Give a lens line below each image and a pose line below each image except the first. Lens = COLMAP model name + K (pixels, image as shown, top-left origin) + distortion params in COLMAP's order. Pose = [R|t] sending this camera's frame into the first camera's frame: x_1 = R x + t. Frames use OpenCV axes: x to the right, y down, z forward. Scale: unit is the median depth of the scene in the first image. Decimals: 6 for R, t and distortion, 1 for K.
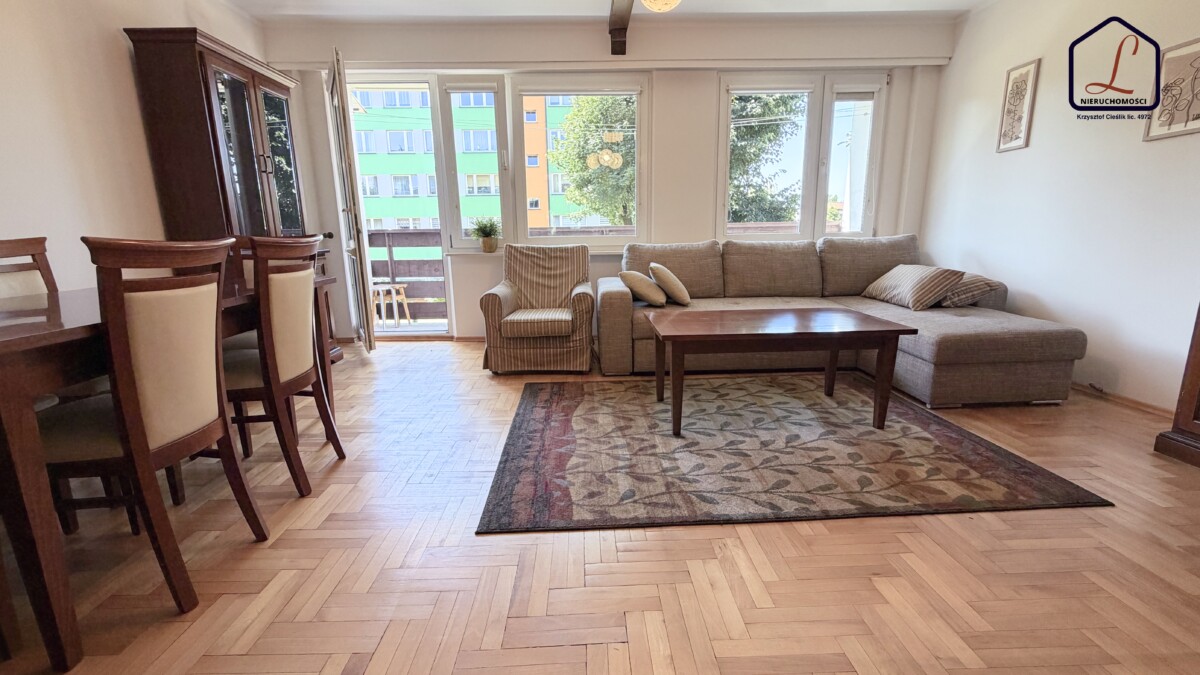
lens RADIAL K [[478.6, 0, 602.9], [0, 478.6, 336.6], [0, 0, 1]] dist [-0.001221, 0.000081]
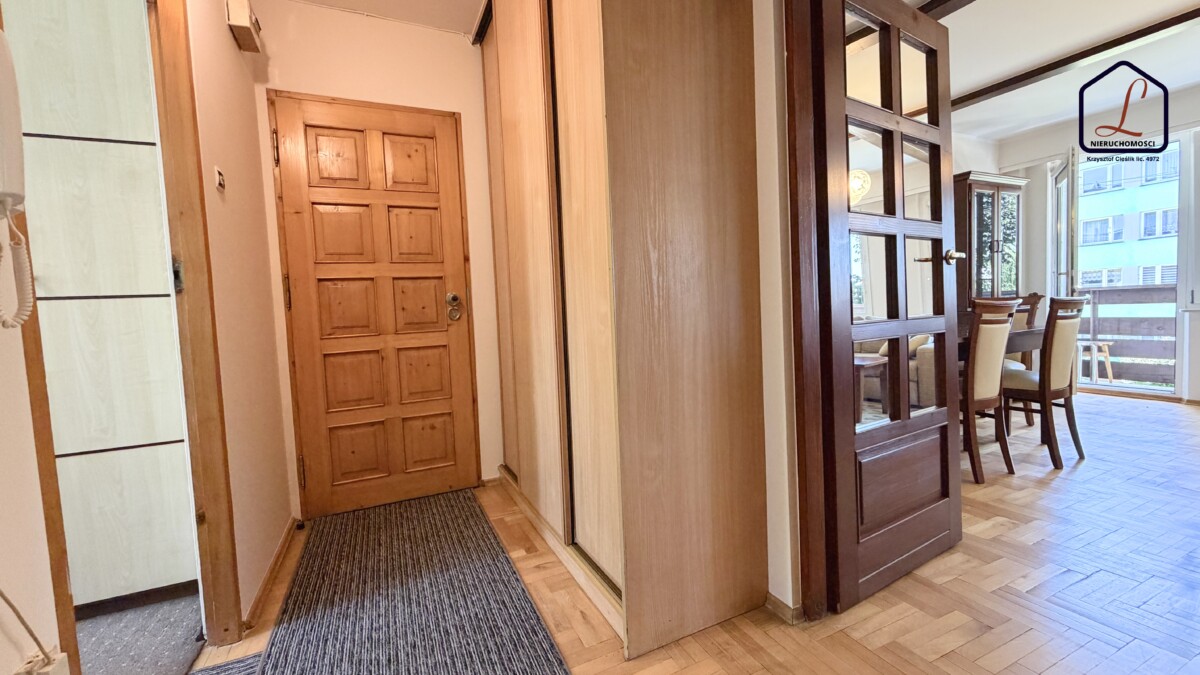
lens RADIAL K [[478.6, 0, 610.0], [0, 478.6, 338.1], [0, 0, 1]] dist [-0.001221, 0.000081]
pose [[0.394897, 0.041166, -0.917803, 0.118072], [-0.150639, 0.988377, -0.020483, 0.088374], [0.906292, 0.146346, 0.396508, -0.485800]]
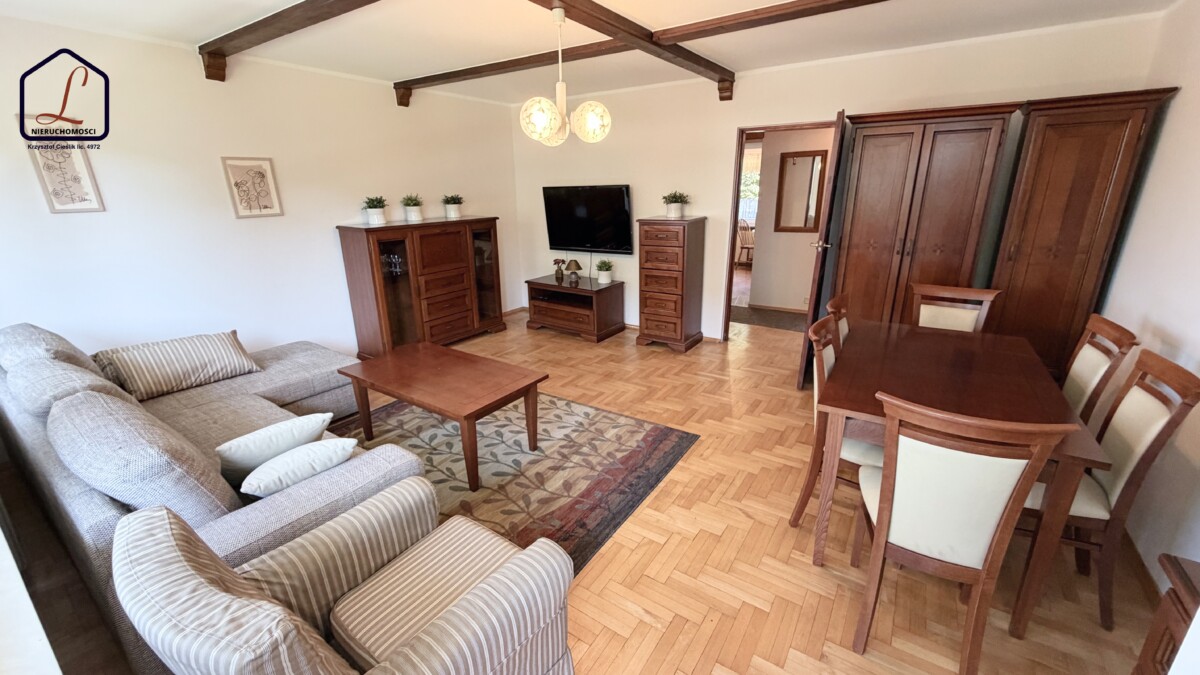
lens RADIAL K [[478.6, 0, 592.9], [0, 478.6, 339.2], [0, 0, 1]] dist [-0.001221, 0.000081]
pose [[-0.799871, -0.156950, 0.579286, -0.489376], [0.156003, 0.877654, 0.453195, -0.448457], [-0.579542, 0.452869, -0.677526, 1.187425]]
